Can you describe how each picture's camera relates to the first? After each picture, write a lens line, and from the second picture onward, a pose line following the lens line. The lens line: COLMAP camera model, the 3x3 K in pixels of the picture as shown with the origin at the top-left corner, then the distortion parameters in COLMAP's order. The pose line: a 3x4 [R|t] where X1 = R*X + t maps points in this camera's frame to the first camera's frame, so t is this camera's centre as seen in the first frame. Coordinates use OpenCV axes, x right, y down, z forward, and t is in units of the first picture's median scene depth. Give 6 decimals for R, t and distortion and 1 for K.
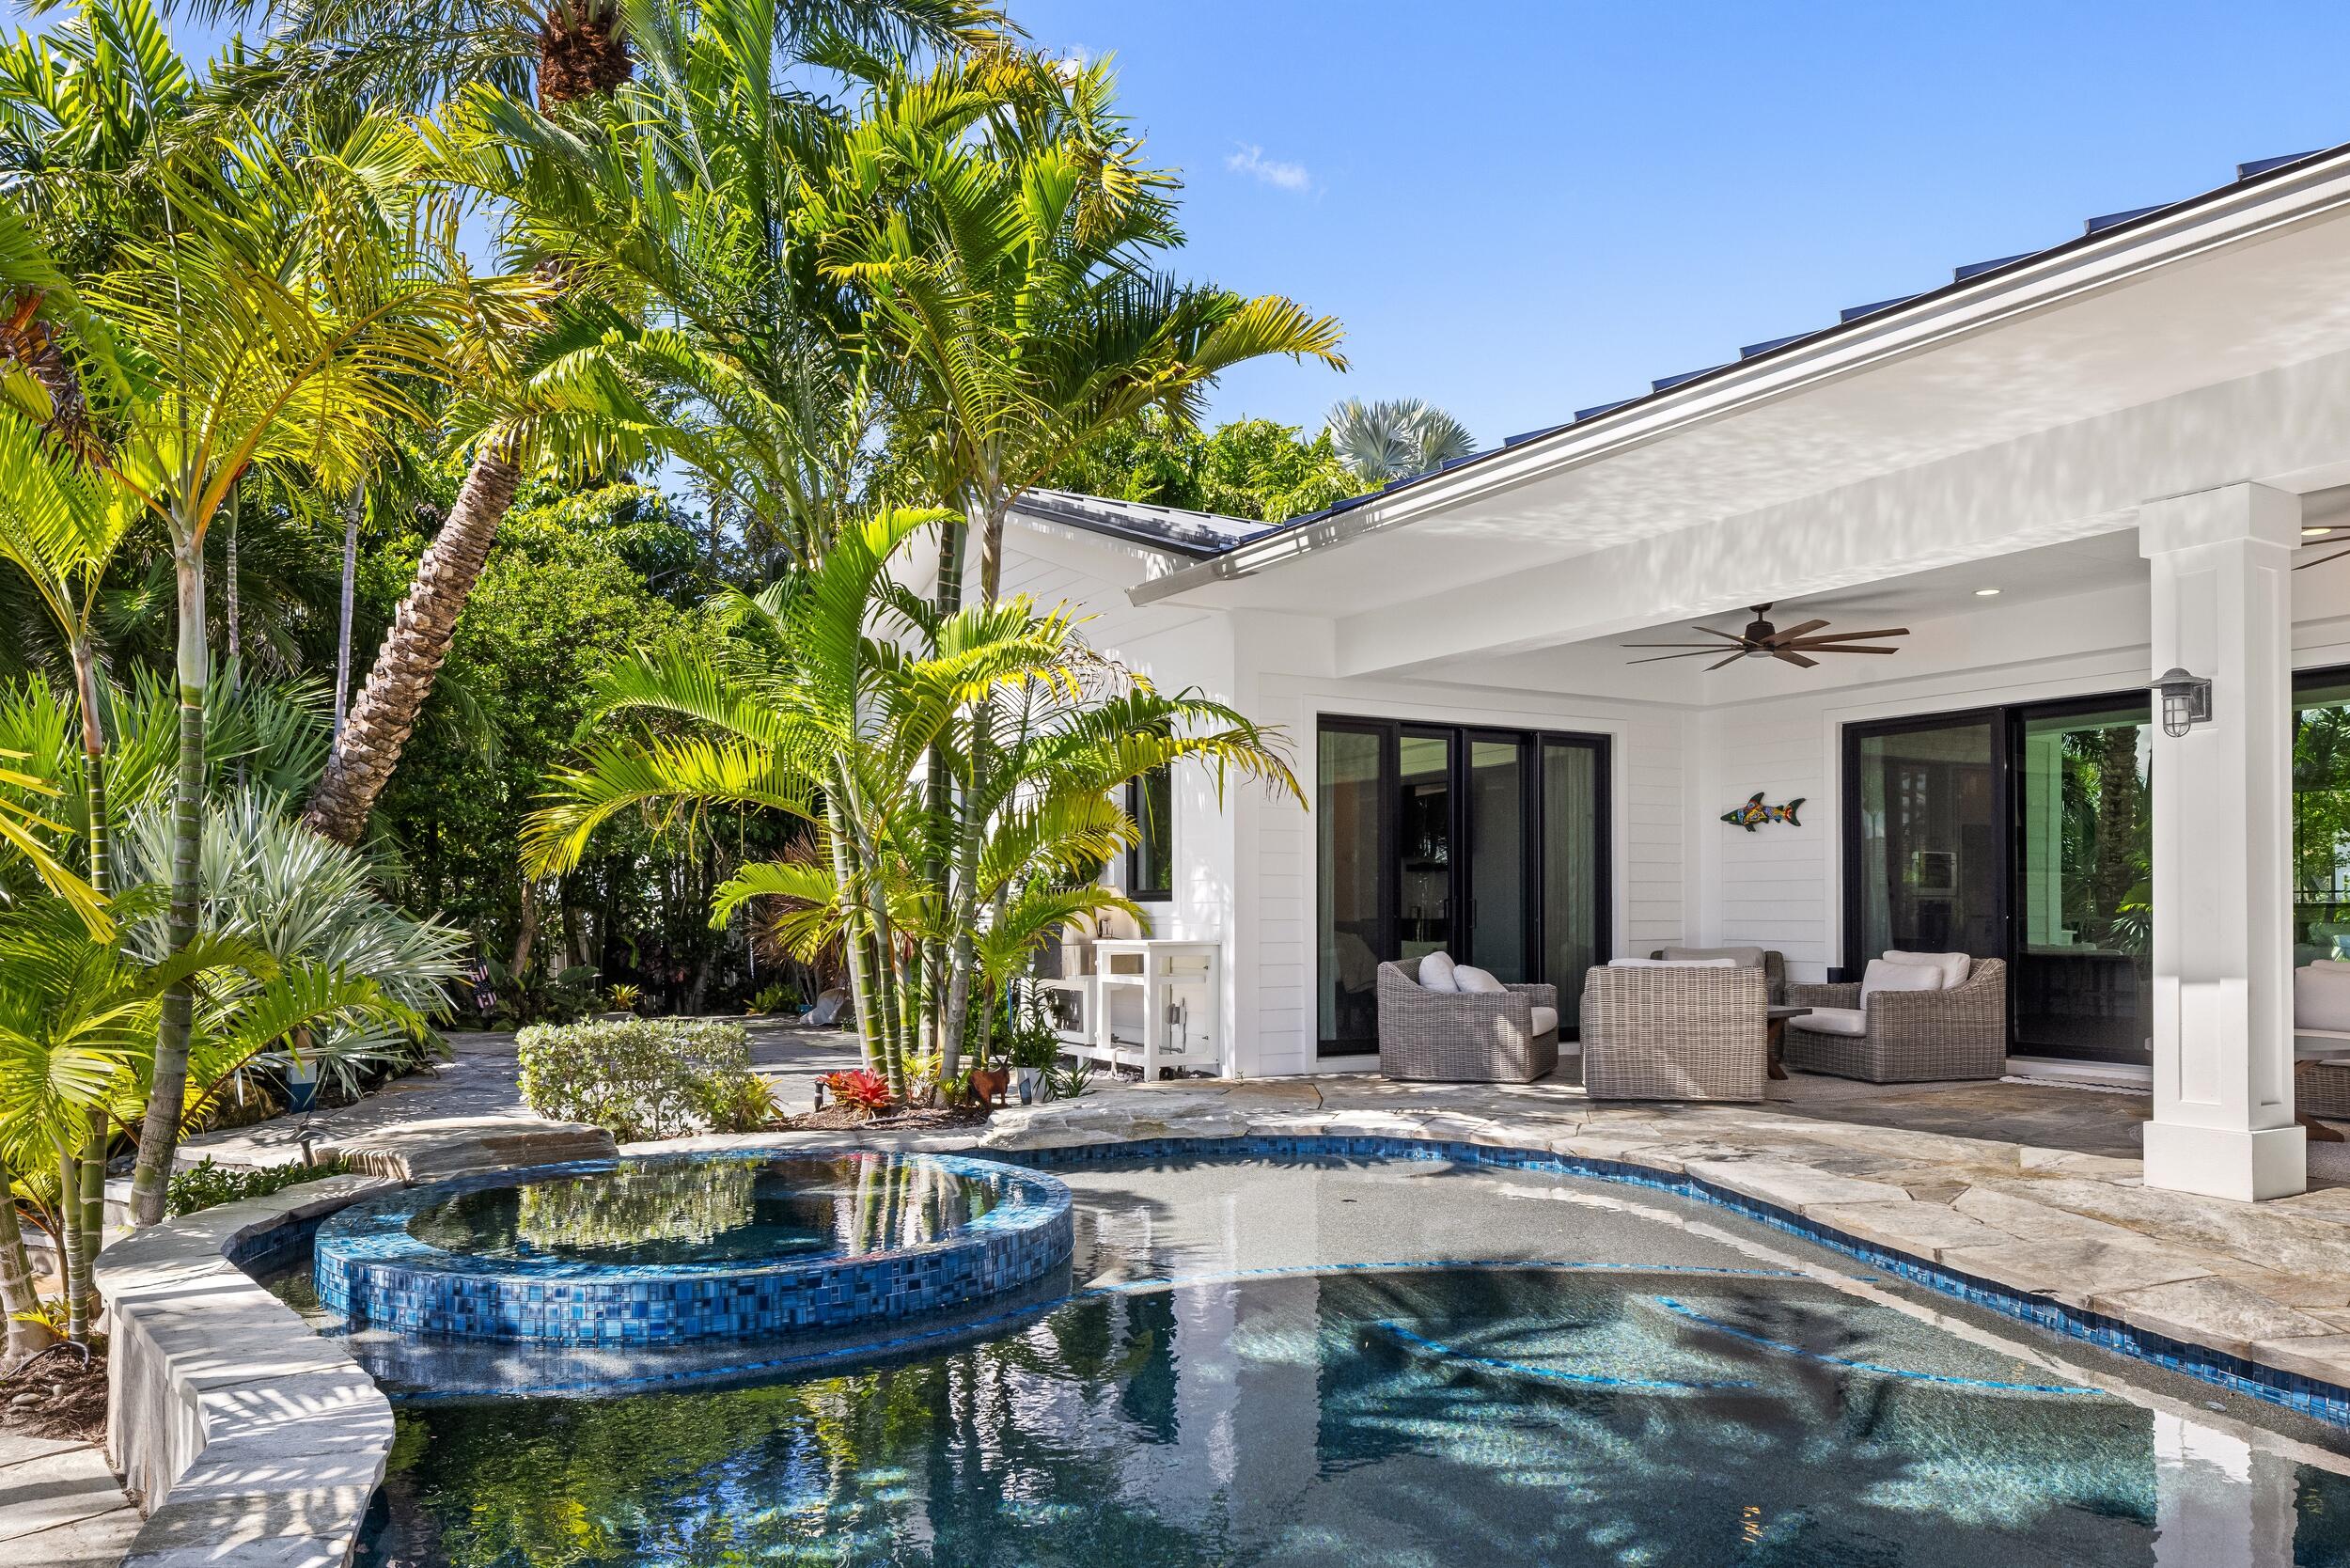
lens RADIAL K [[1609.8, 0, 1161.1], [0, 1609.8, 905.7], [0, 0, 1]] dist [-0.003197, -0.006617]
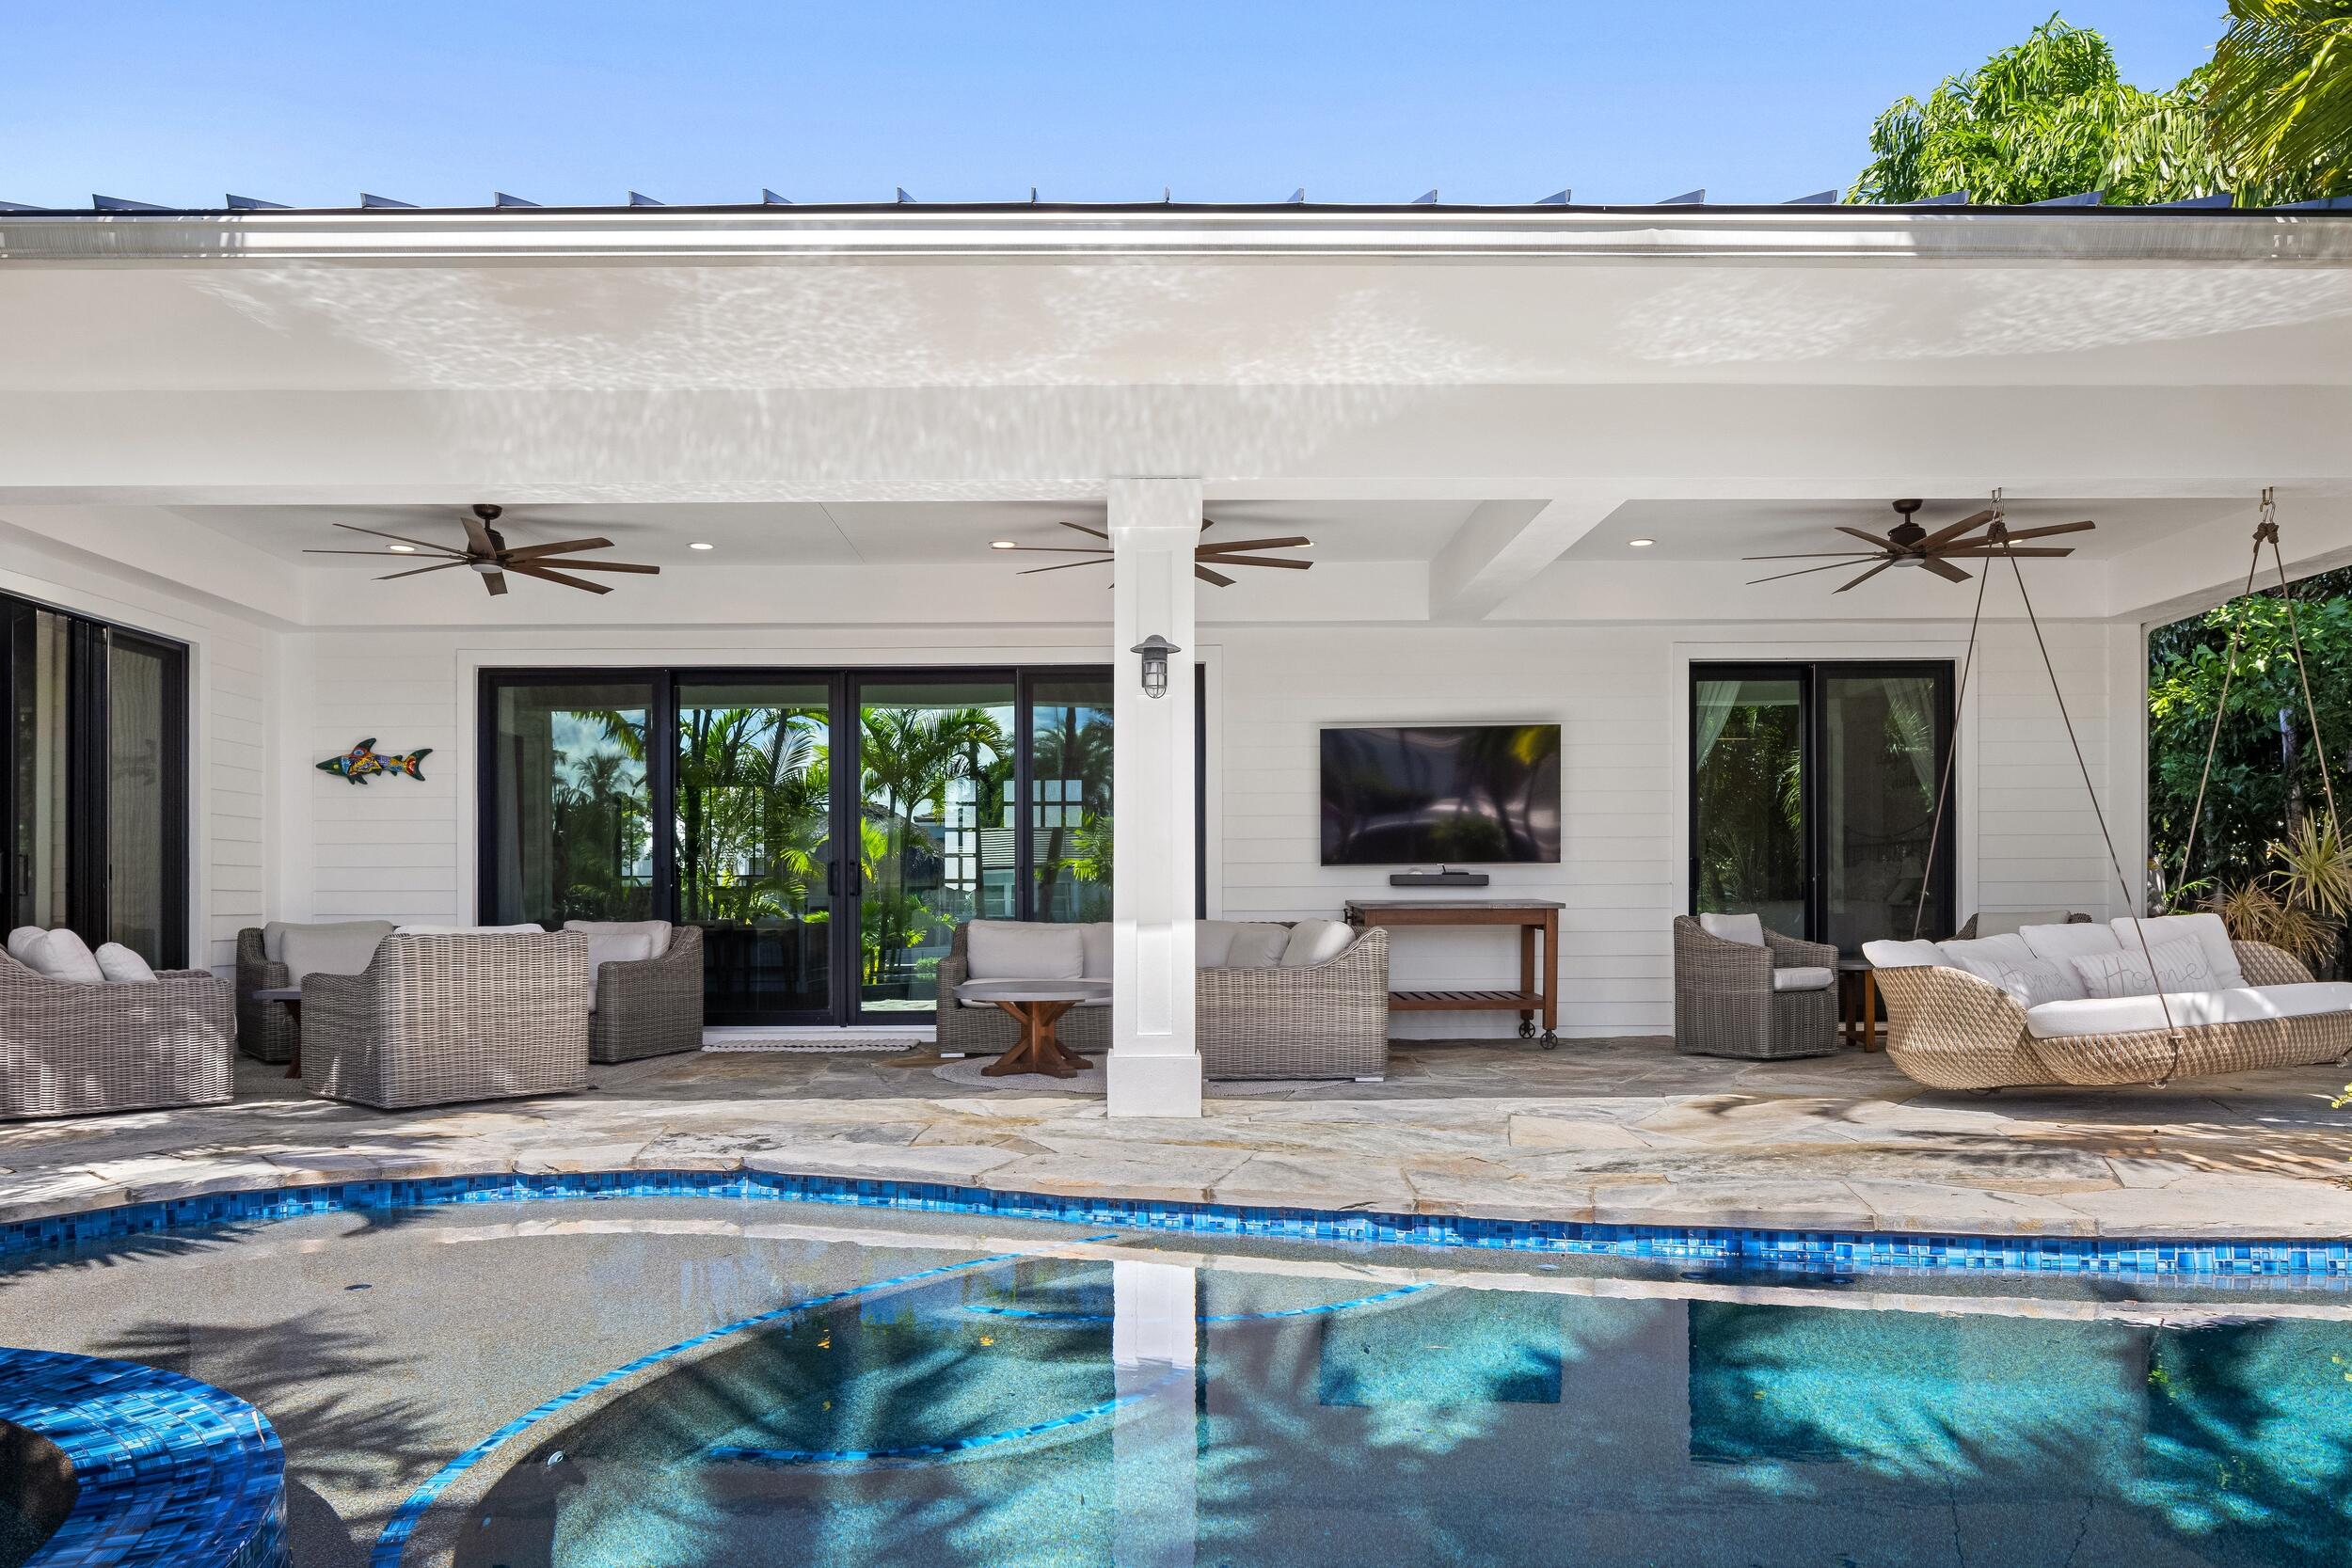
lens RADIAL K [[1622.5, 0, 1153.6], [0, 1622.5, 921.3], [0, 0, 1]] dist [-0.007000, -0.002088]
pose [[0.491829, -0.006499, 0.870668, -0.236086], [-0.000717, 0.999969, 0.007869, 0.026477], [-0.870692, -0.004494, 0.491809, 0.330487]]
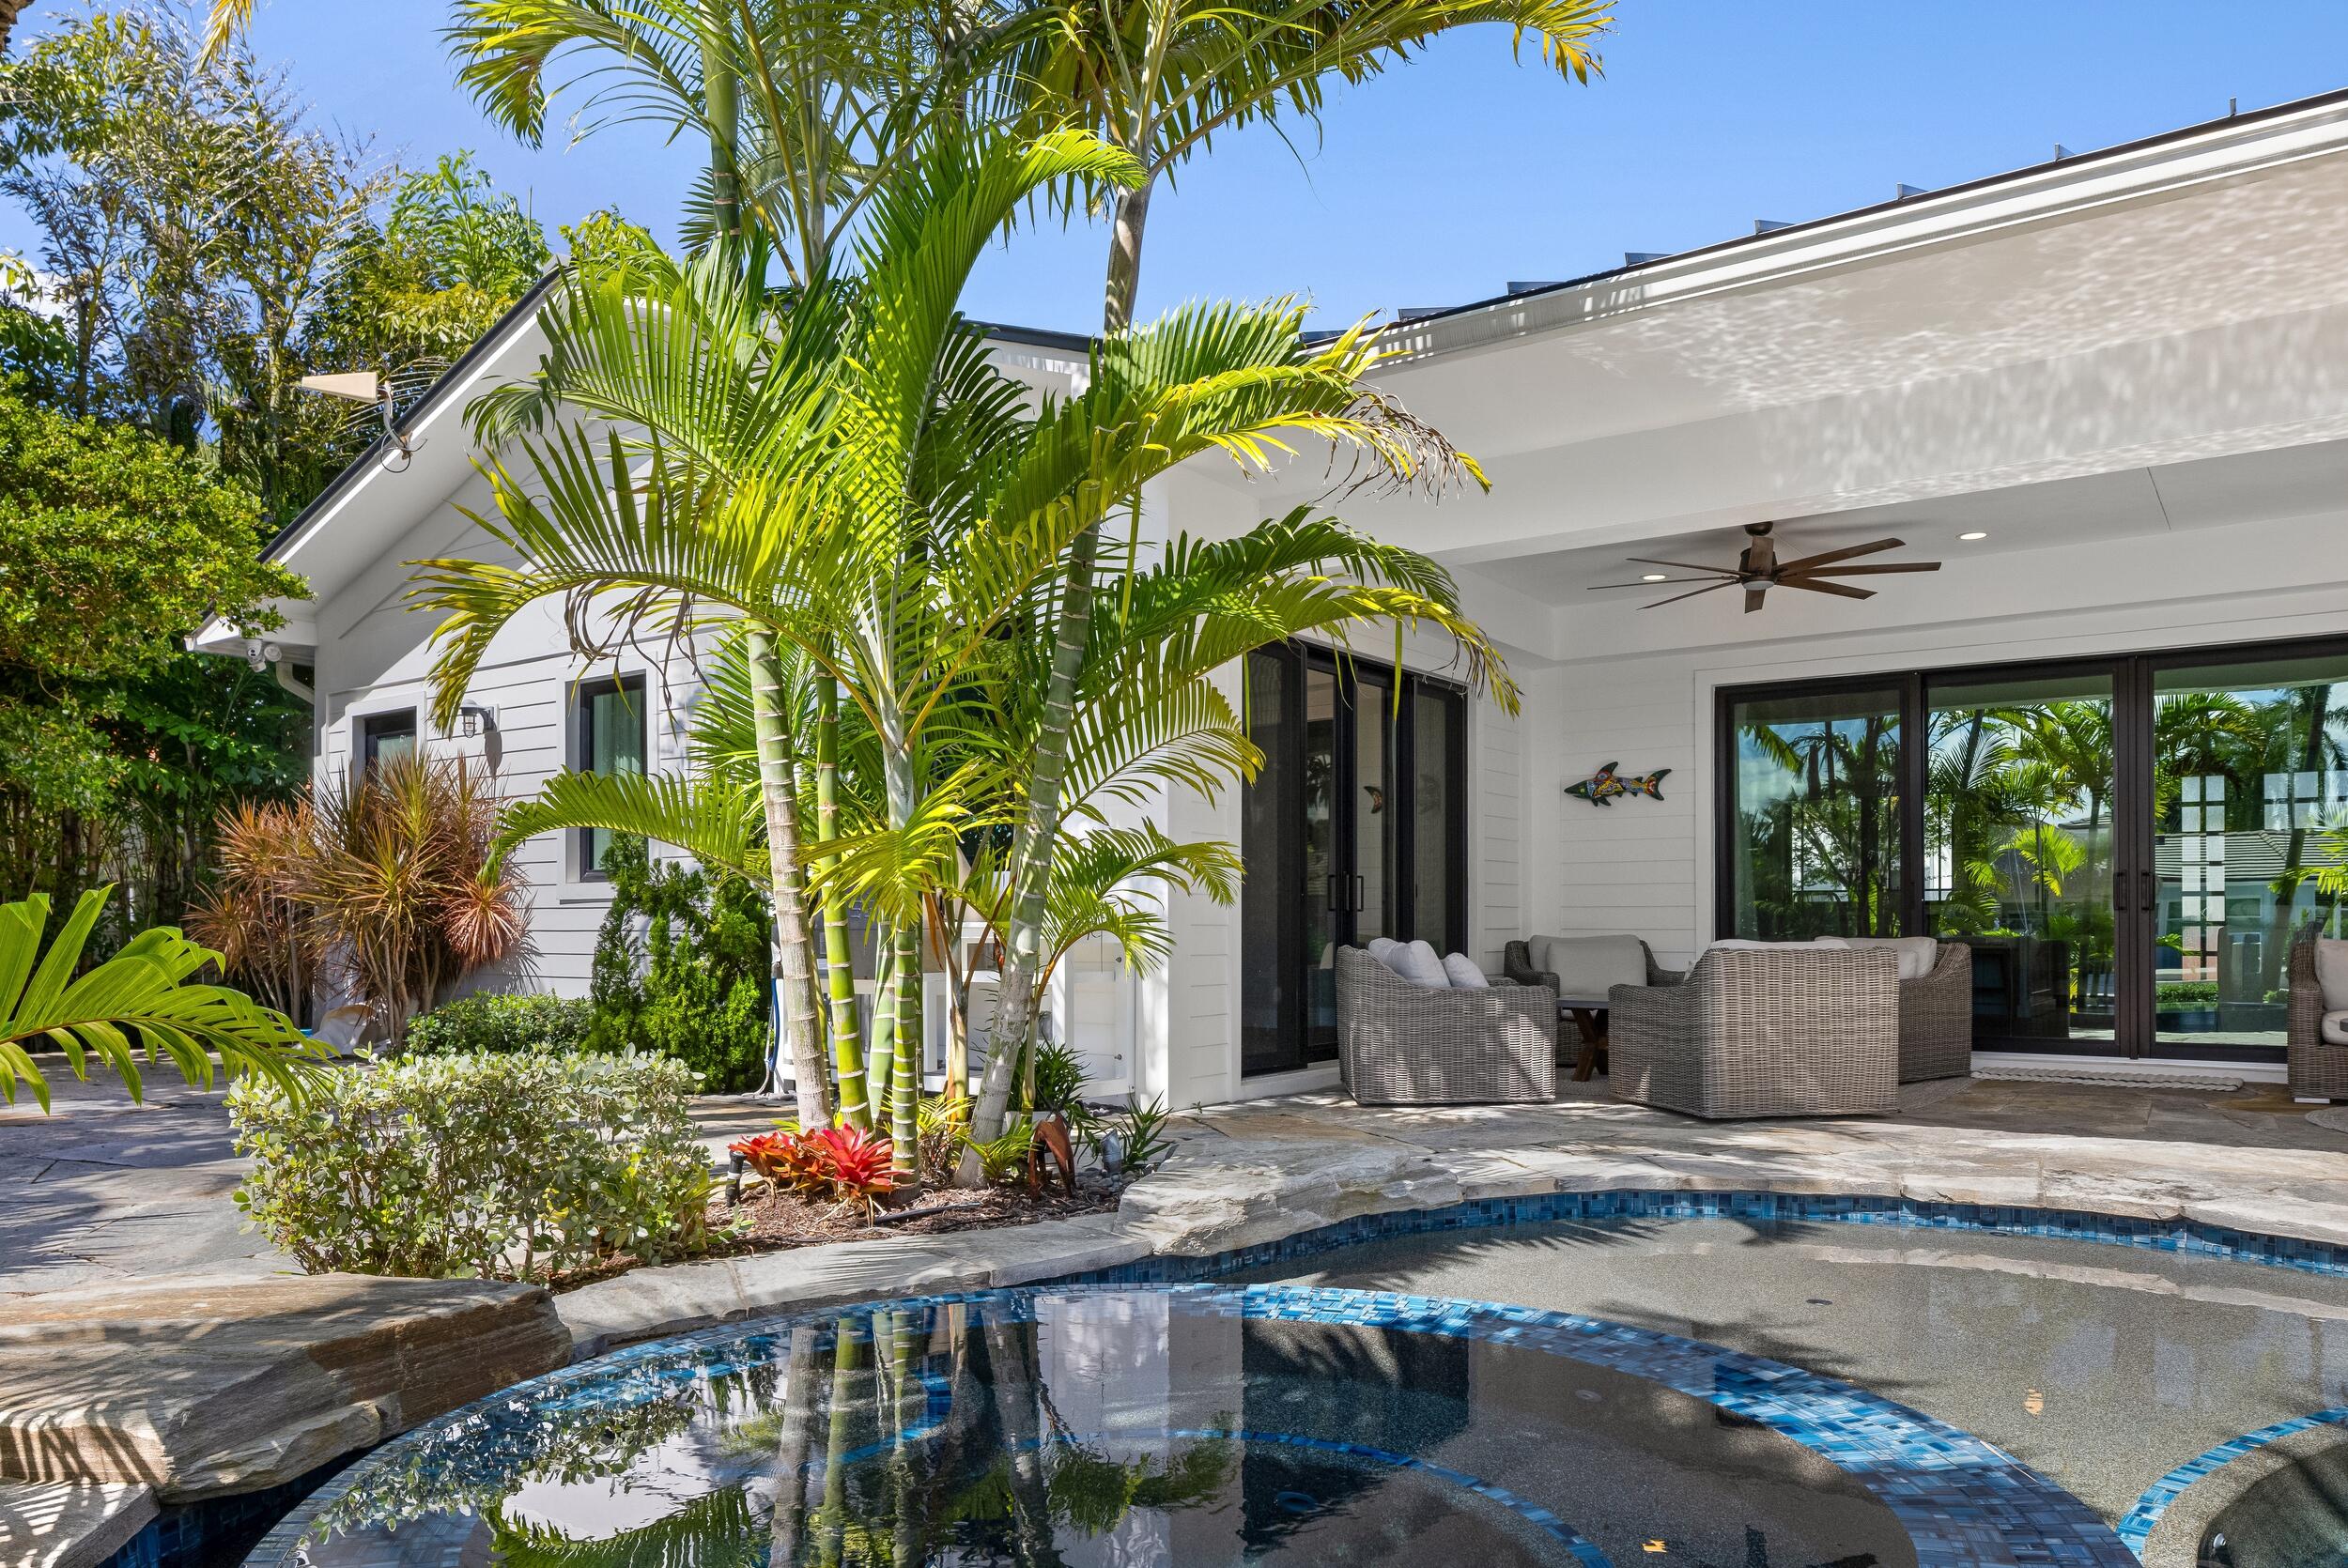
lens RADIAL K [[1608.1, 0, 1160.1], [0, 1608.1, 905.5], [0, 0, 1]] dist [-0.003197, -0.006617]
pose [[0.912555, 0.008595, 0.408864, -0.313039], [-0.004283, 0.999925, -0.011461, 0.028777], [-0.408932, 0.008708, 0.912523, 0.427621]]
